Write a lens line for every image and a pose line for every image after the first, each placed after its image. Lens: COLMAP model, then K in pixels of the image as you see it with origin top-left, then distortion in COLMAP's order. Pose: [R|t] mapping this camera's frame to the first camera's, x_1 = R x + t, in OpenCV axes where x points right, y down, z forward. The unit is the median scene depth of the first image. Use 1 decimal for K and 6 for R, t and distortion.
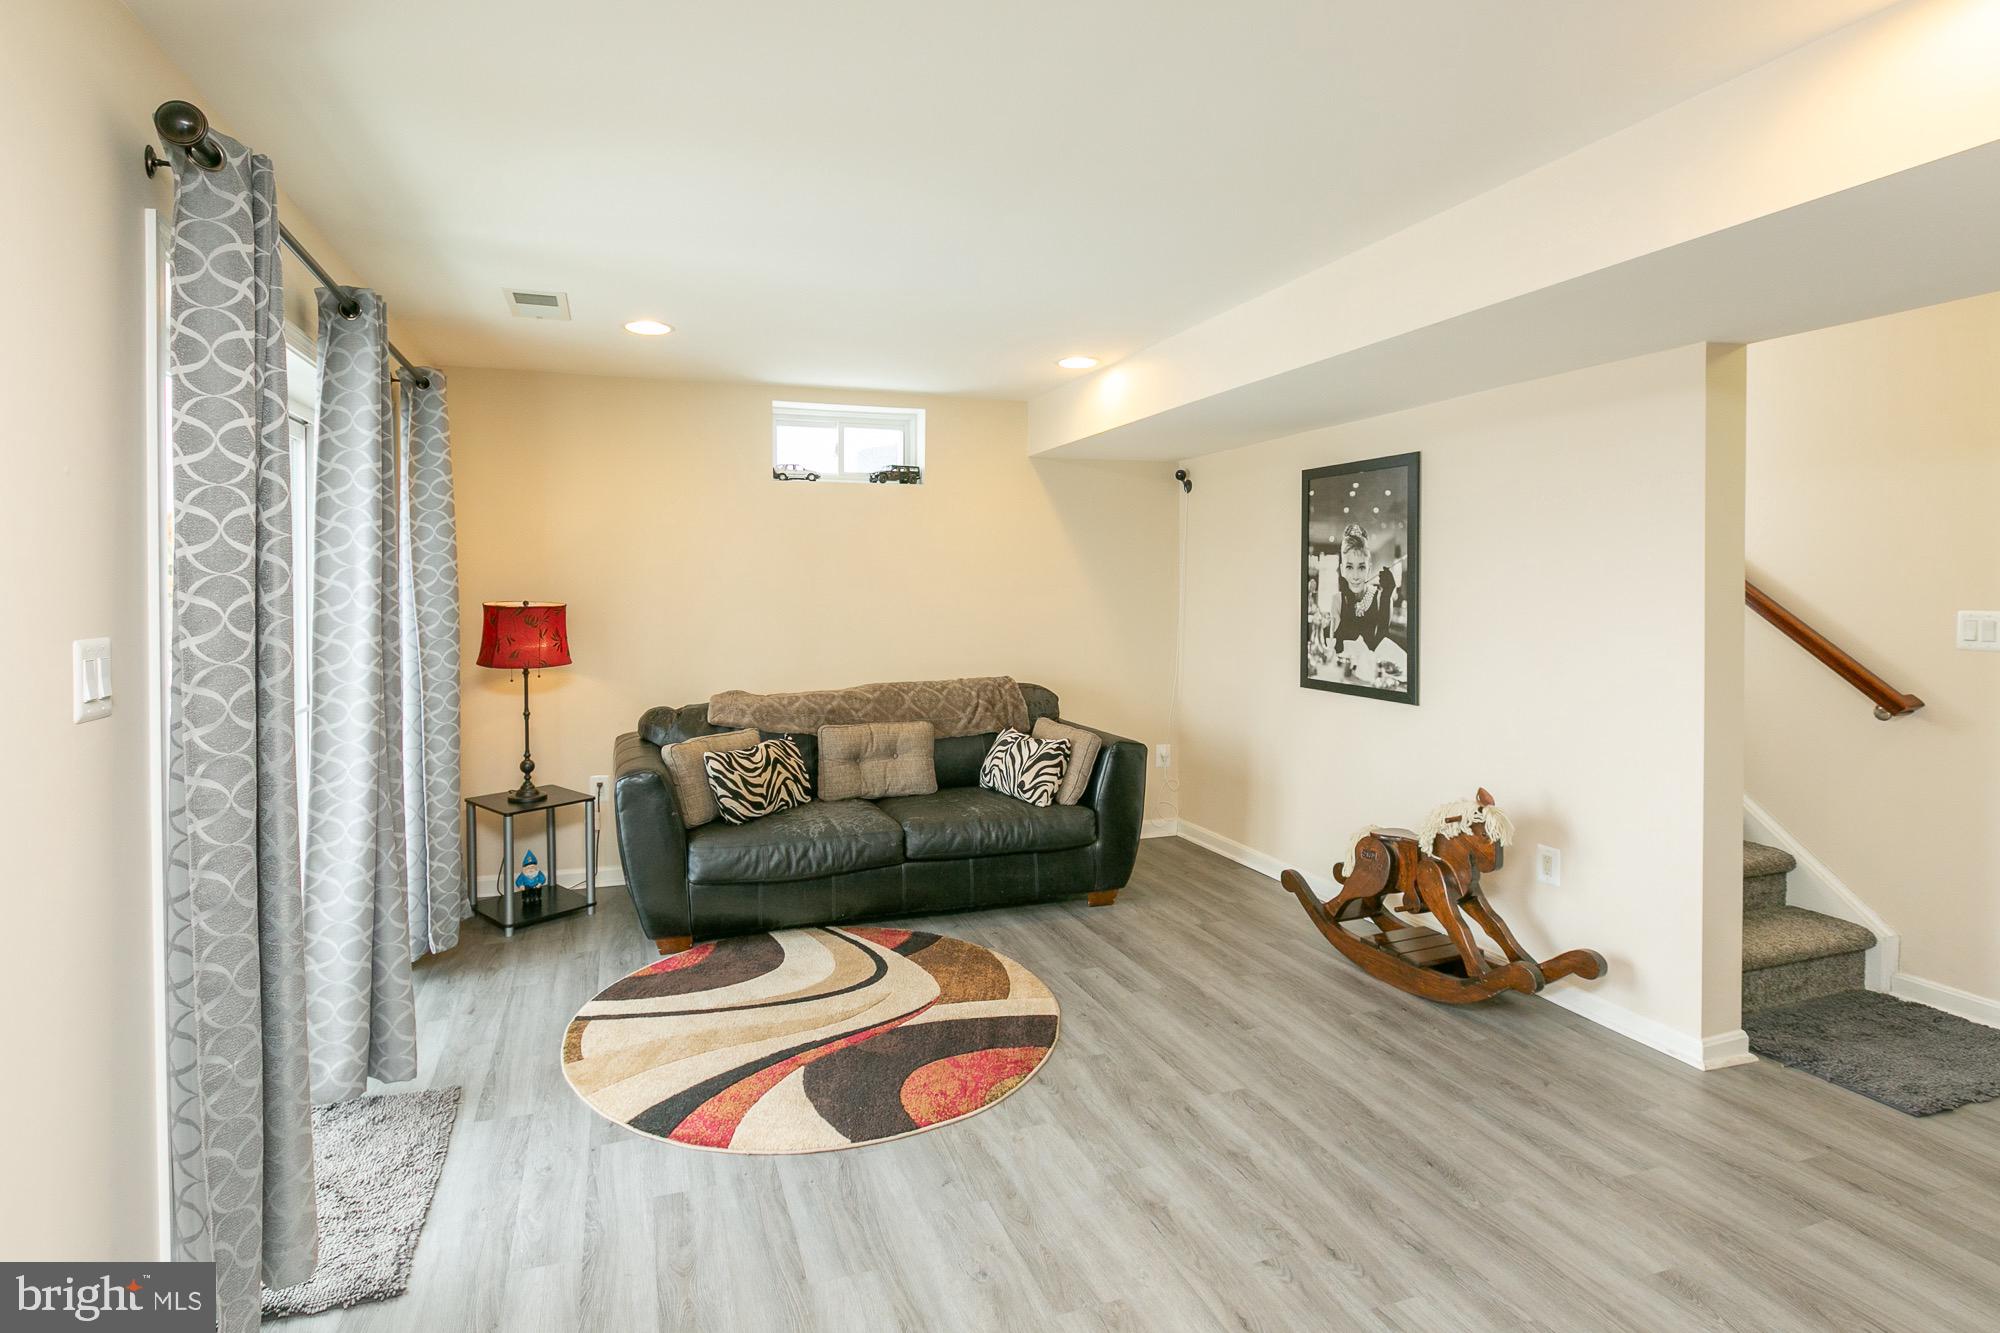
lens RADIAL K [[1021.9, 0, 974.1], [0, 1021.9, 602.3], [0, 0, 1]] dist [-0.003394, -0.000319]
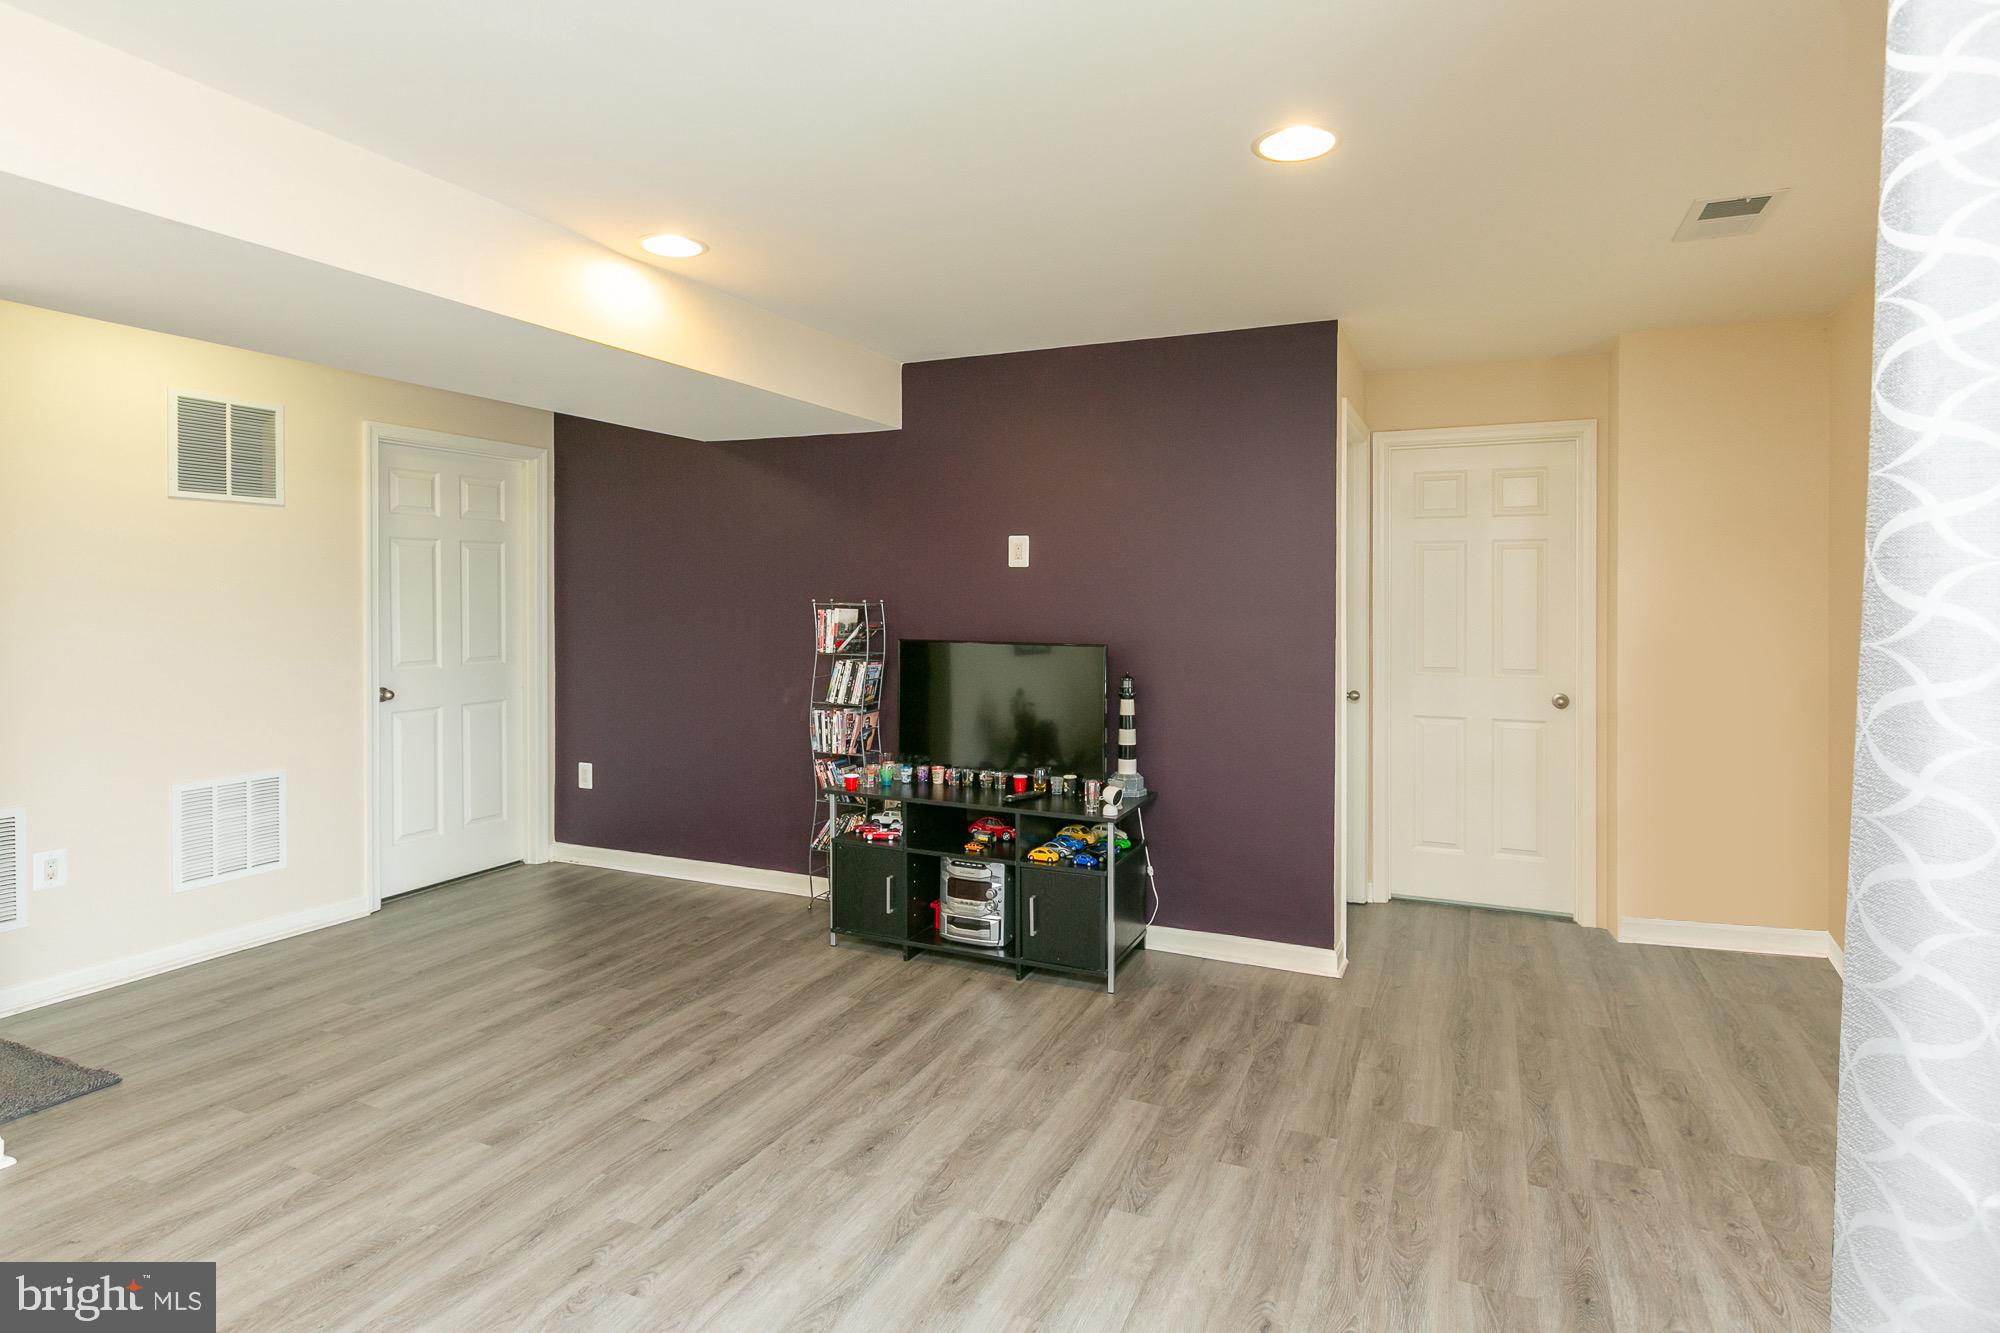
lens RADIAL K [[1056.0, 0, 1005.5], [0, 1056.0, 605.7], [0, 0, 1]] dist [0.009629, -0.002405]
pose [[-0.724908, -0.011711, 0.688746, -0.345685], [0.005814, 0.999716, 0.023118, -0.009353], [-0.688821, 0.020762, -0.724634, 0.788223]]
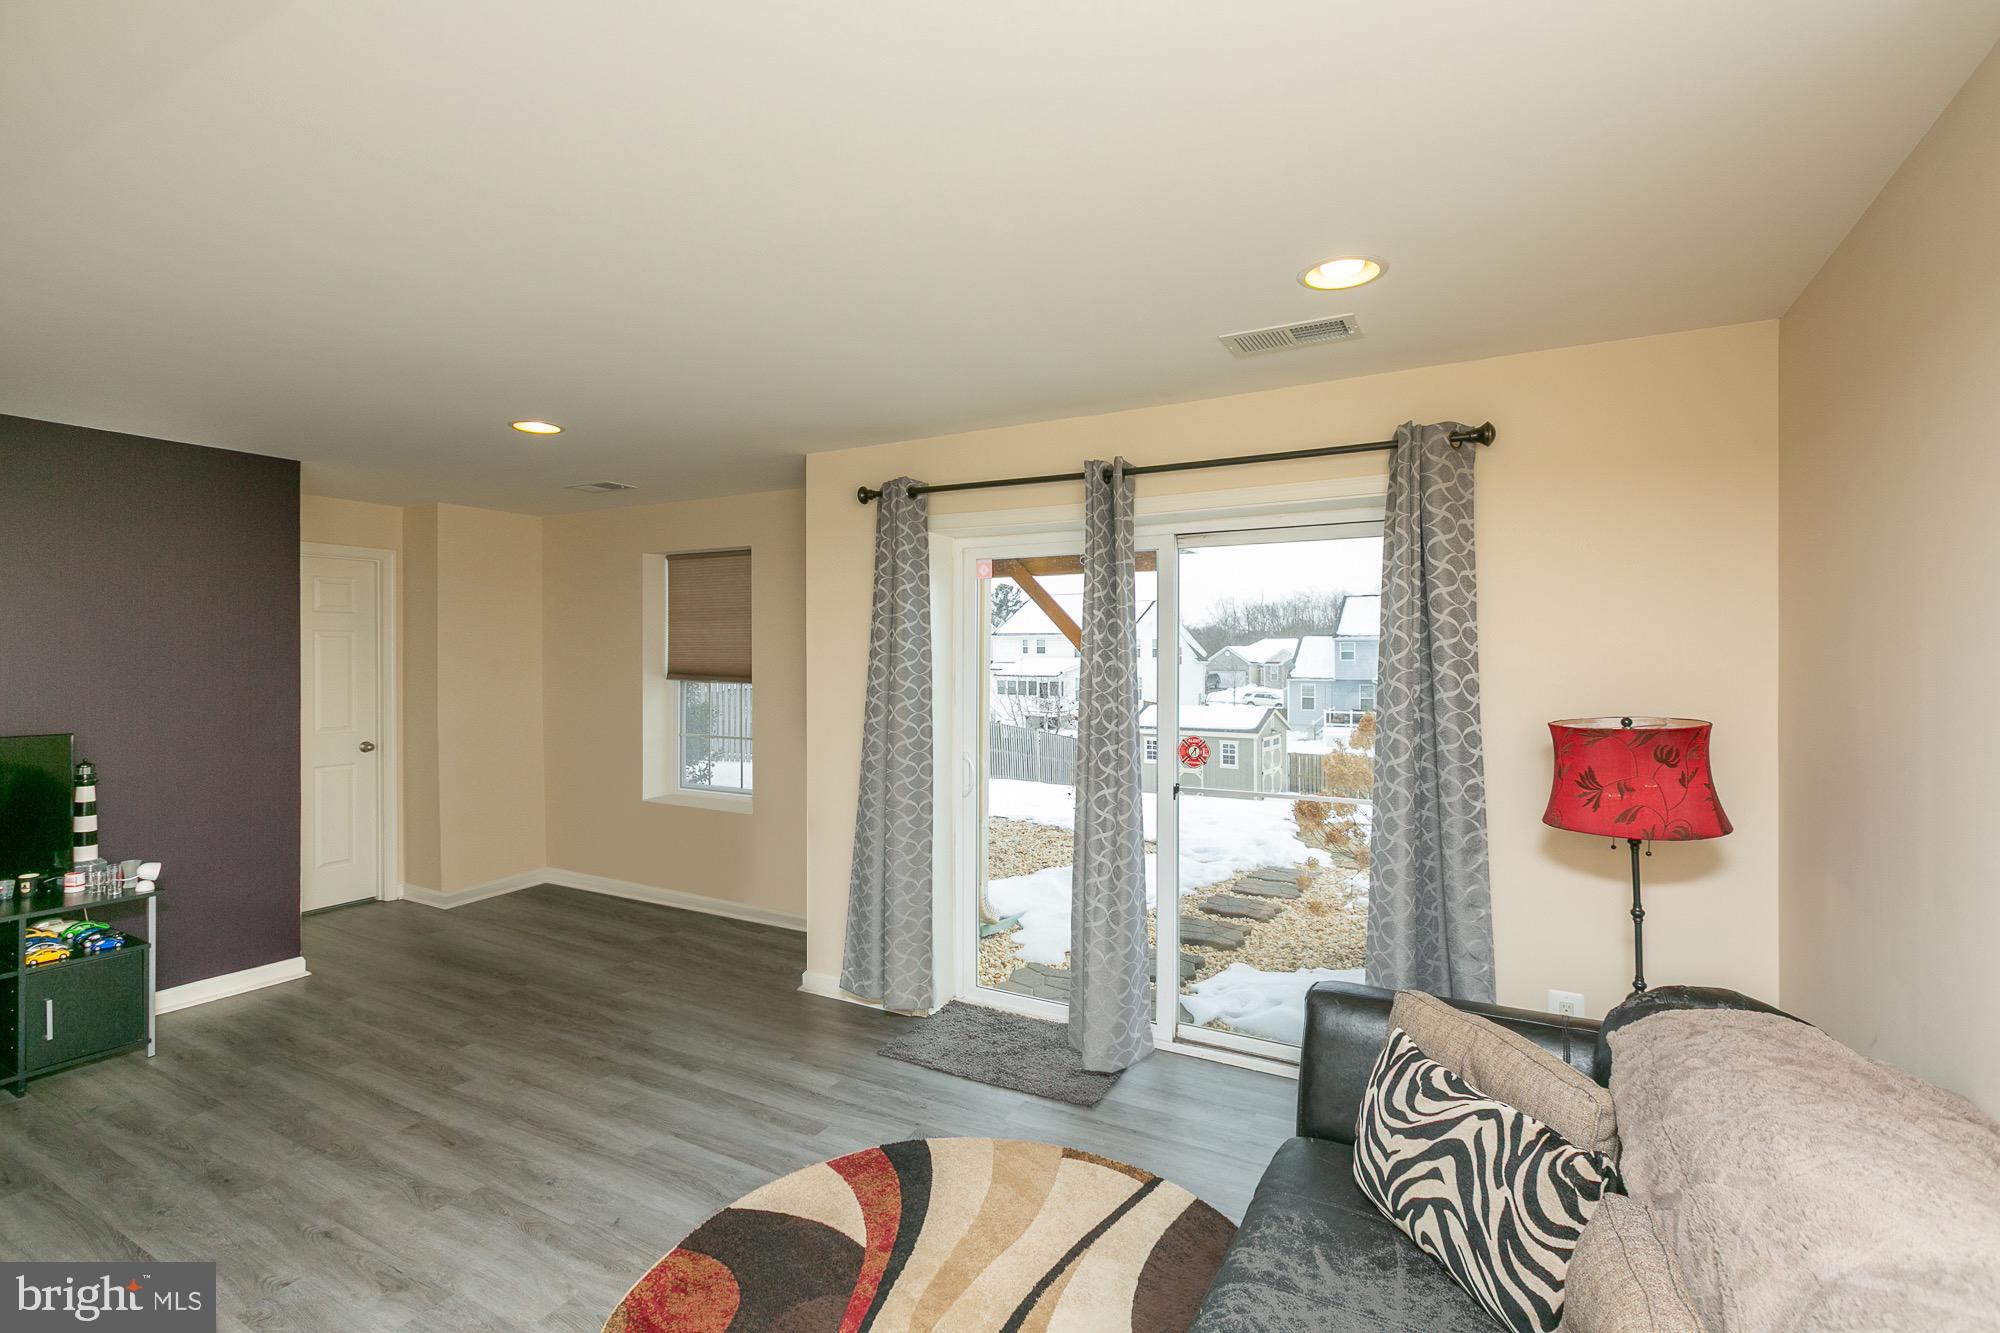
lens RADIAL K [[905.2, 0, 1005.4], [0, 905.2, 656.5], [0, 0, 1]] dist [-0.000032, -0.000427]
pose [[-0.756865, 0.000653, -0.653571, 0.181440], [-0.010620, 0.999855, 0.013298, -0.042215], [0.653485, 0.017005, -0.756748, 1.225856]]
